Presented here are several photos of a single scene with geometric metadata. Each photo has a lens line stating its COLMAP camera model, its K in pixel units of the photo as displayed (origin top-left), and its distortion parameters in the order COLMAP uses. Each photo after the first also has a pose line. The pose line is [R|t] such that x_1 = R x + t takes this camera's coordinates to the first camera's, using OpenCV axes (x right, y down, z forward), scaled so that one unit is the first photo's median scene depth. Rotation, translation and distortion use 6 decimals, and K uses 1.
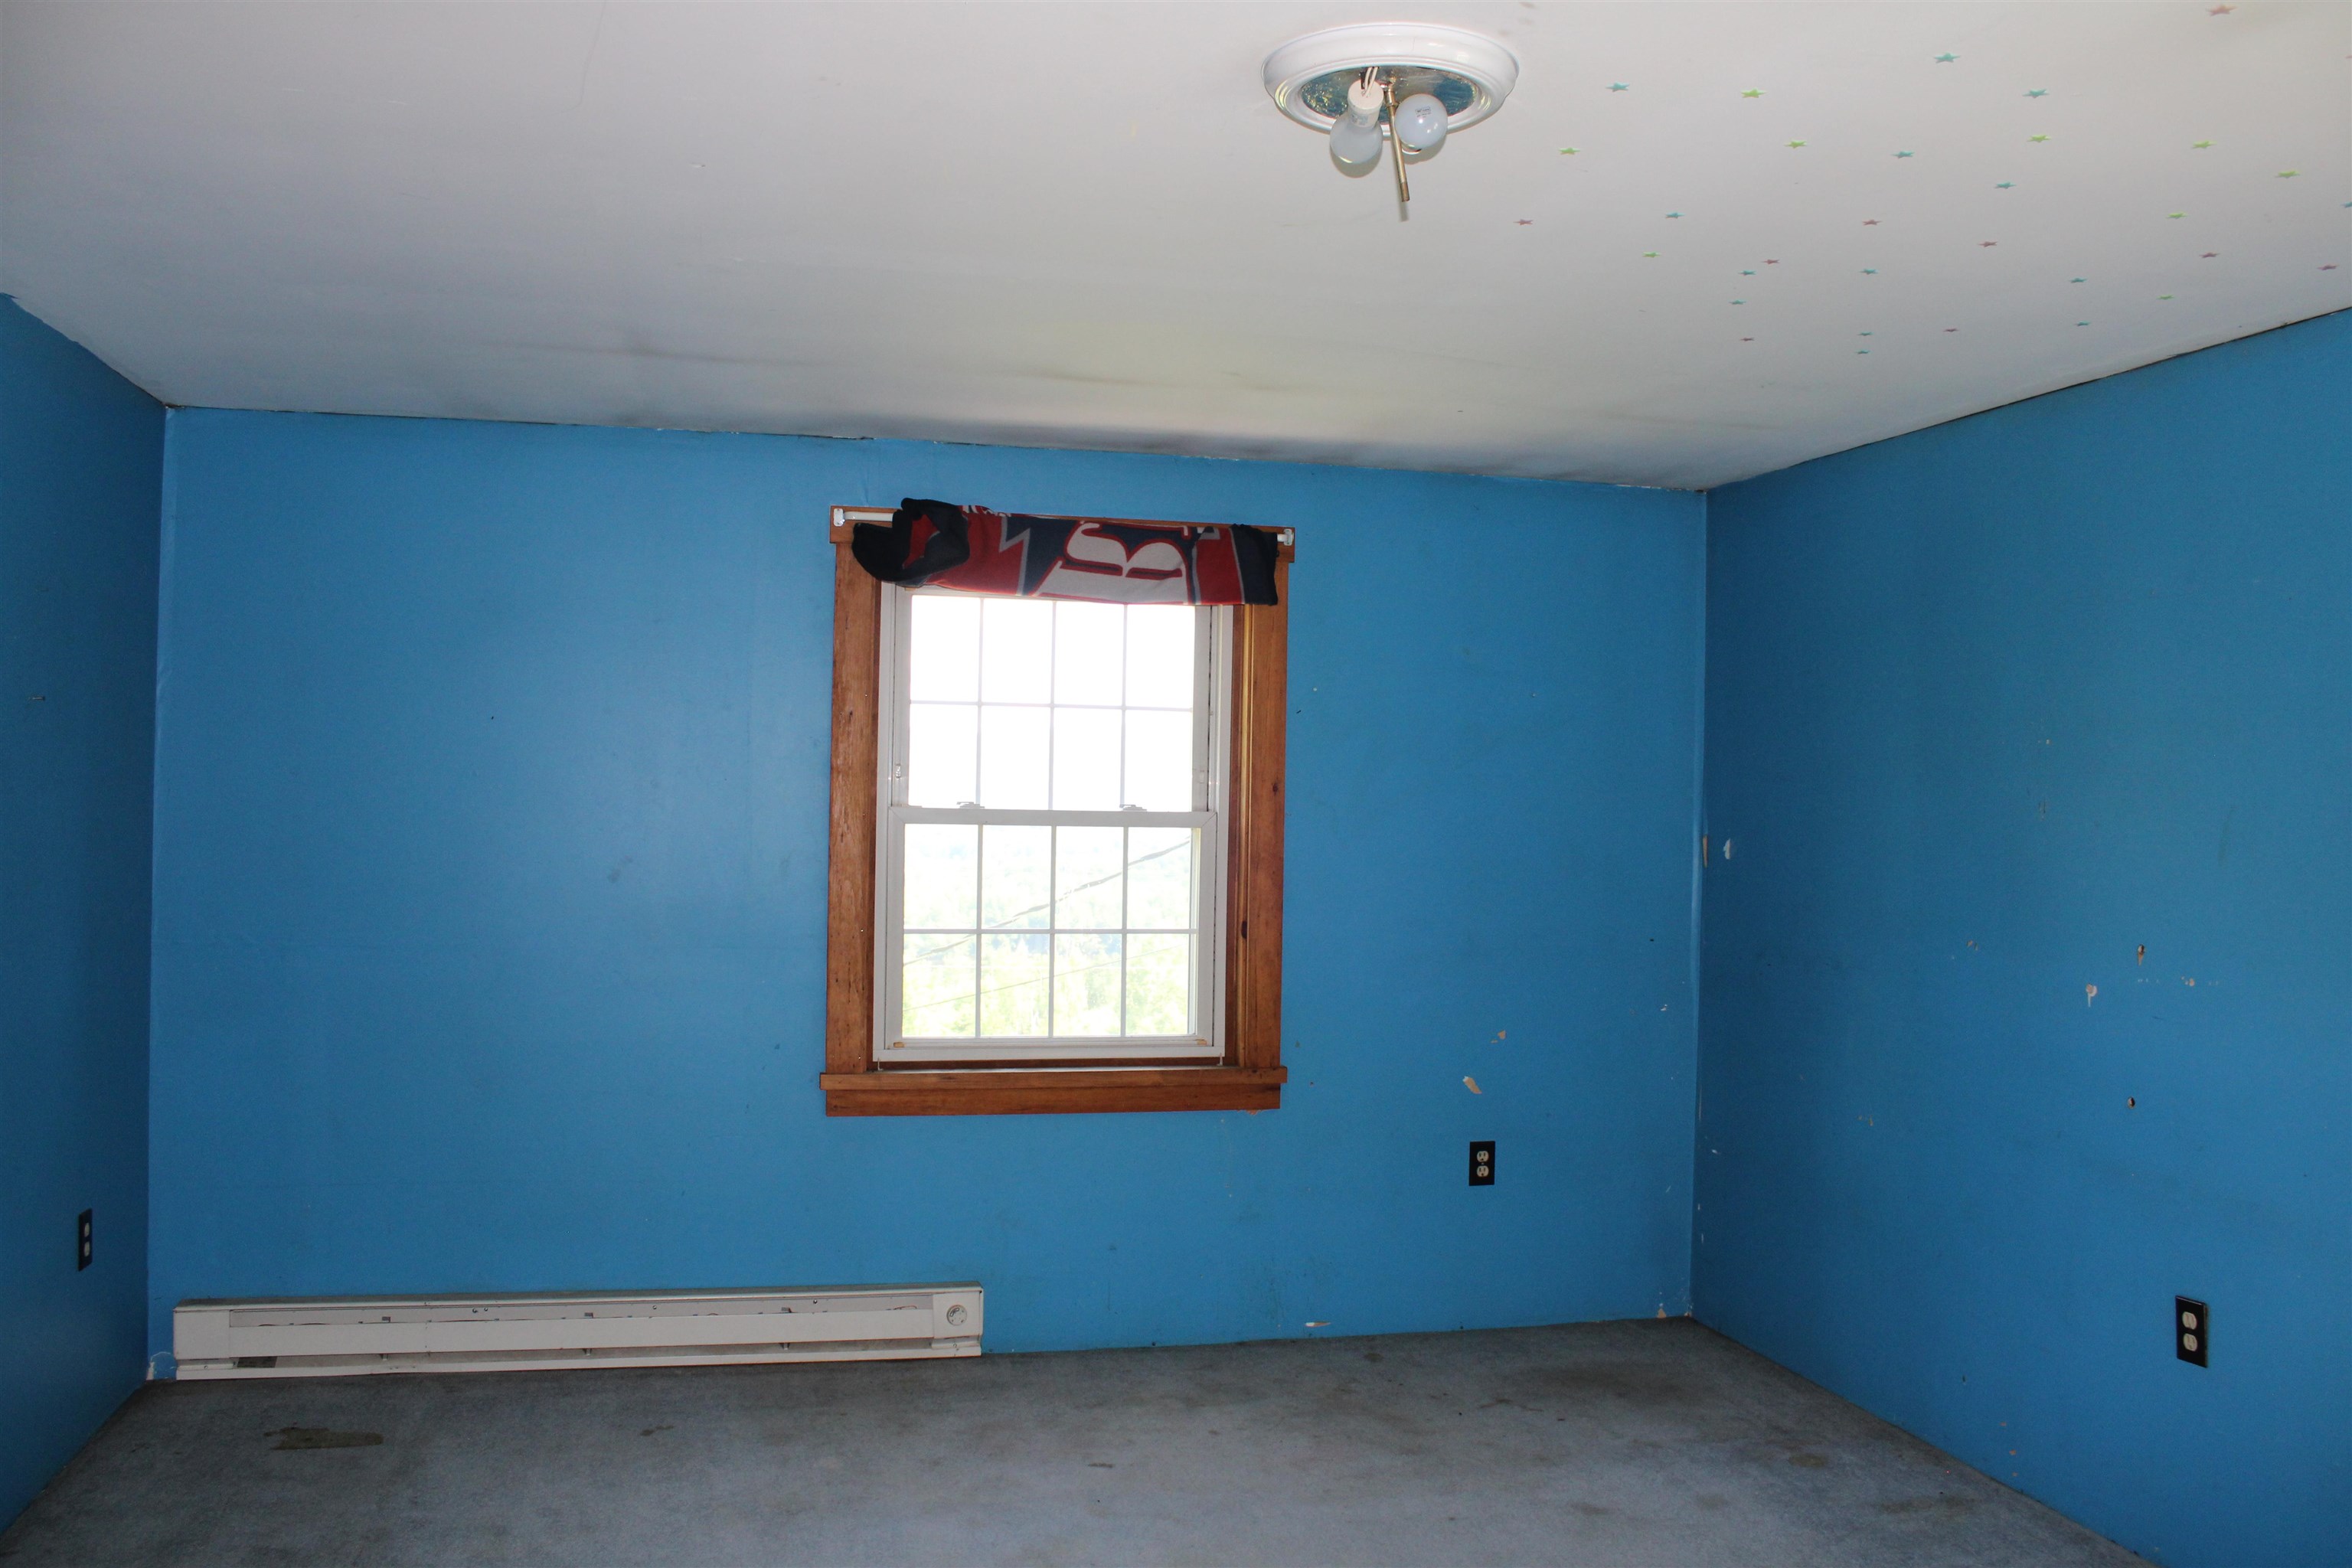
lens RADIAL K [[1970.2, 0, 1176.0], [0, 1970.2, 784.0], [0, 0, 1]] dist [-0.165515, 0.141752]
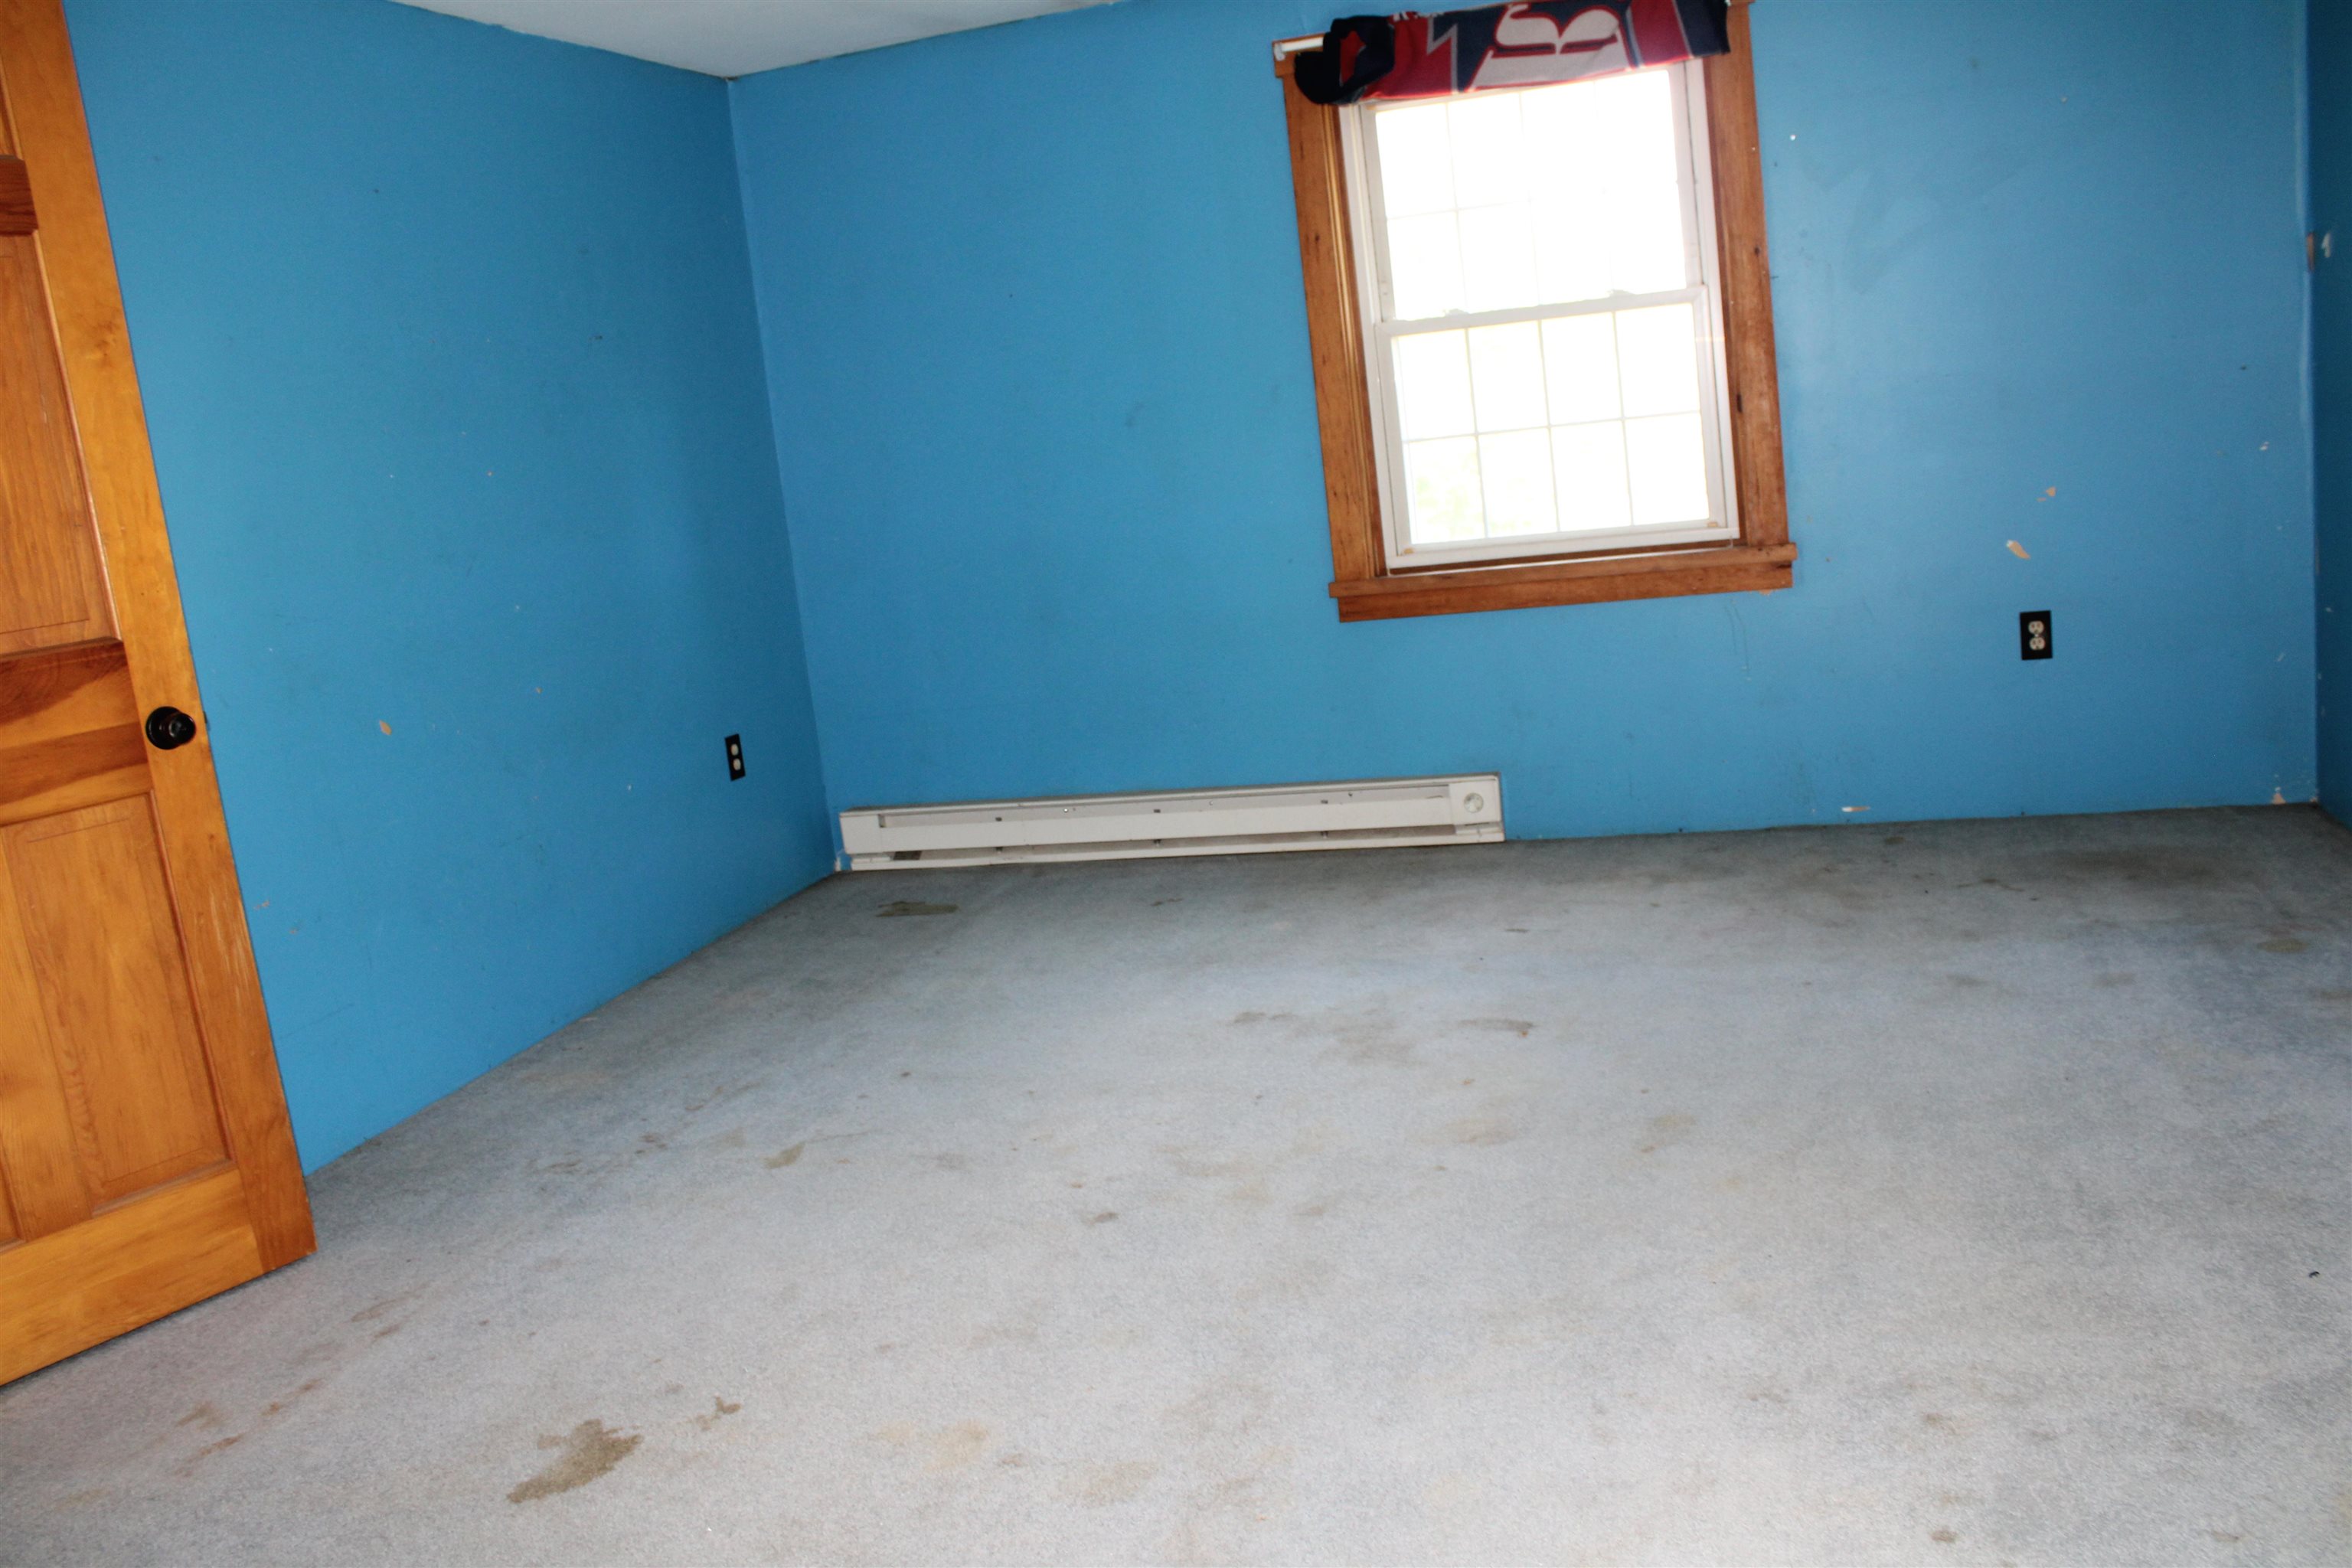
lens RADIAL K [[1970.2, 0, 1176.0], [0, 1970.2, 784.0], [0, 0, 1]] dist [-0.165515, 0.141752]
pose [[0.849293, -0.022368, -0.527447, 0.308895], [0.134786, 0.975177, 0.175678, 0.054753], [0.510425, -0.220294, 0.831226, 0.036686]]
